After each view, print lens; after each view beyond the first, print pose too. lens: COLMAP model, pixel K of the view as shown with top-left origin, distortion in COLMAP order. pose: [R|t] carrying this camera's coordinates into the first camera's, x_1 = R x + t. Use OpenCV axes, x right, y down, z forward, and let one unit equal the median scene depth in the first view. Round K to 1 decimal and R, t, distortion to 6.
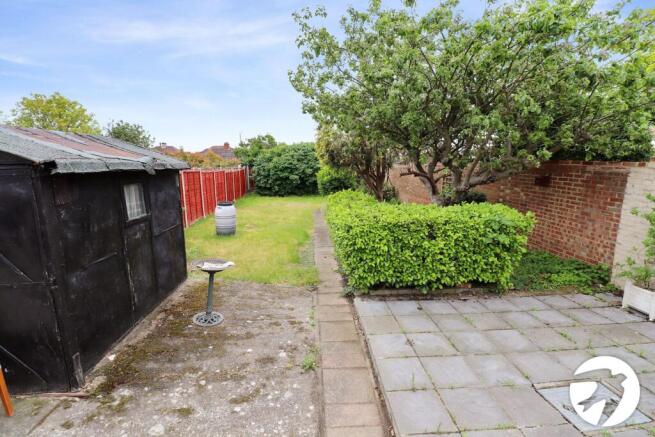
lens RADIAL K [[310.3, 0, 331.0], [0, 310.3, 213.7], [0, 0, 1]] dist [-0.001140, -0.001094]
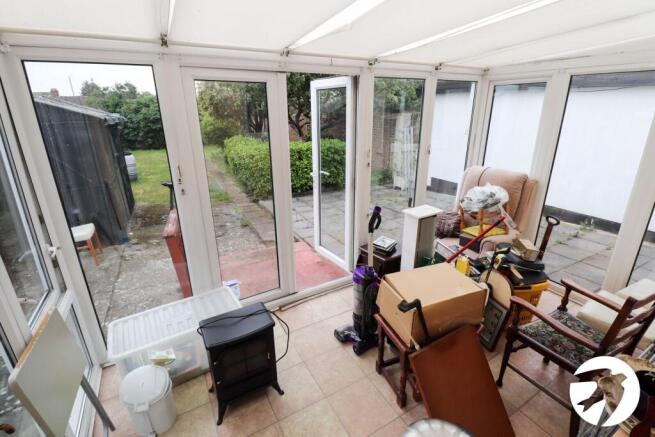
lens RADIAL K [[310.3, 0, 332.7], [0, 310.3, 215.1], [0, 0, 1]] dist [-0.001140, -0.001094]
pose [[0.916392, -0.134084, 0.377158, -0.048061], [0.072519, 0.982249, 0.172999, 0.021803], [-0.393659, -0.131184, 0.909848, -0.161088]]
